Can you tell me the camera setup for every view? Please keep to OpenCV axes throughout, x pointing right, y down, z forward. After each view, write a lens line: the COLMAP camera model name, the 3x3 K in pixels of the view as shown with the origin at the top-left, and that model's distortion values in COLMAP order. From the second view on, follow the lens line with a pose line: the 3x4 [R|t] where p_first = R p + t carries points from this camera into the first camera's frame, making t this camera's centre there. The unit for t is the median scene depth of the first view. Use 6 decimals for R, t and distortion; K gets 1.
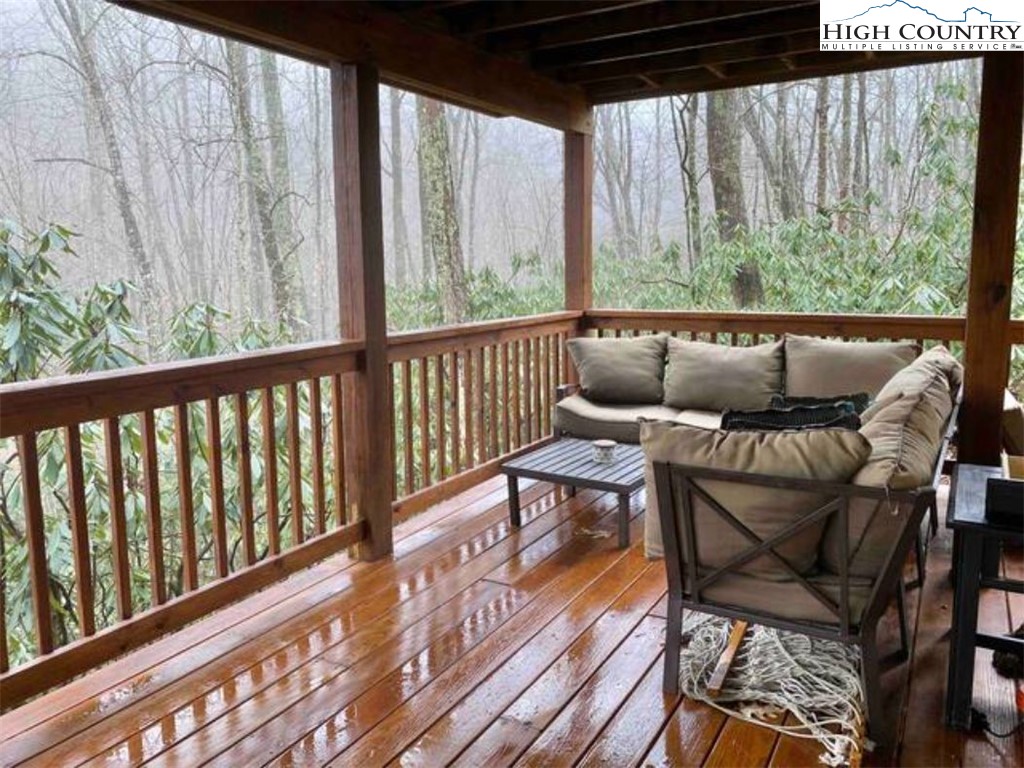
lens RADIAL K [[776.0, 0, 519.1], [0, 776.0, 375.6], [0, 0, 1]] dist [0.070854, -0.087625]
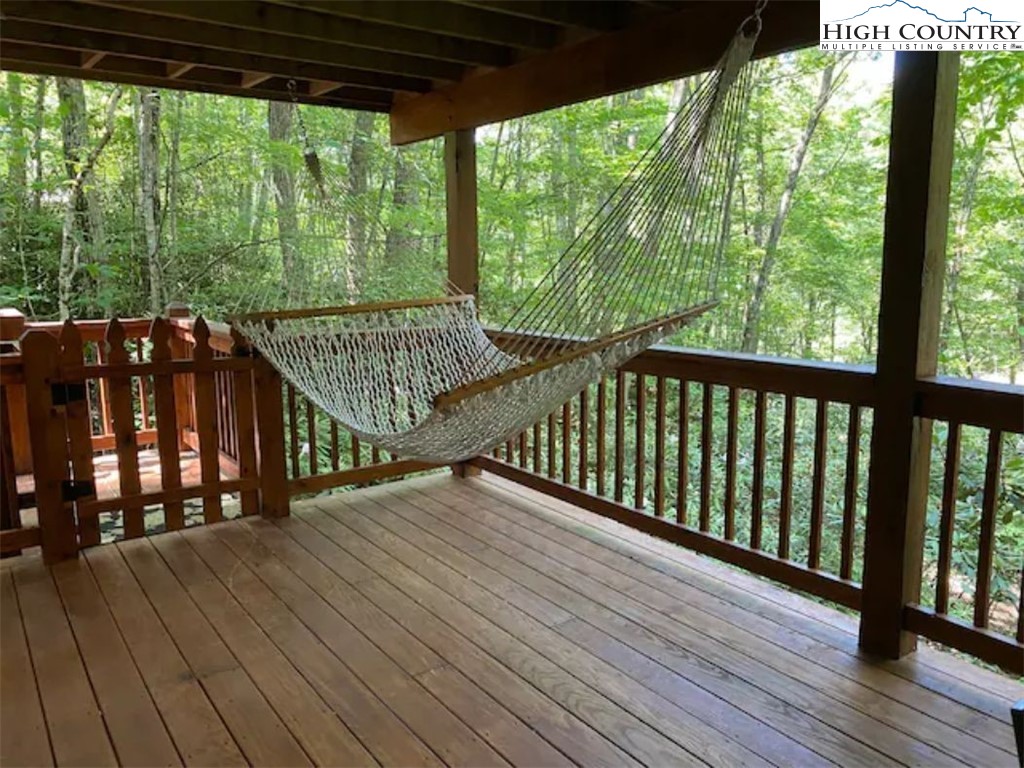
lens RADIAL K [[776.0, 0, 519.1], [0, 776.0, 375.6], [0, 0, 1]] dist [0.070854, -0.087625]
pose [[-0.405997, 0.165515, -0.898761, 0.722544], [-0.108455, 0.967786, 0.227218, -0.200858], [0.907416, 0.189725, -0.374967, 1.040999]]
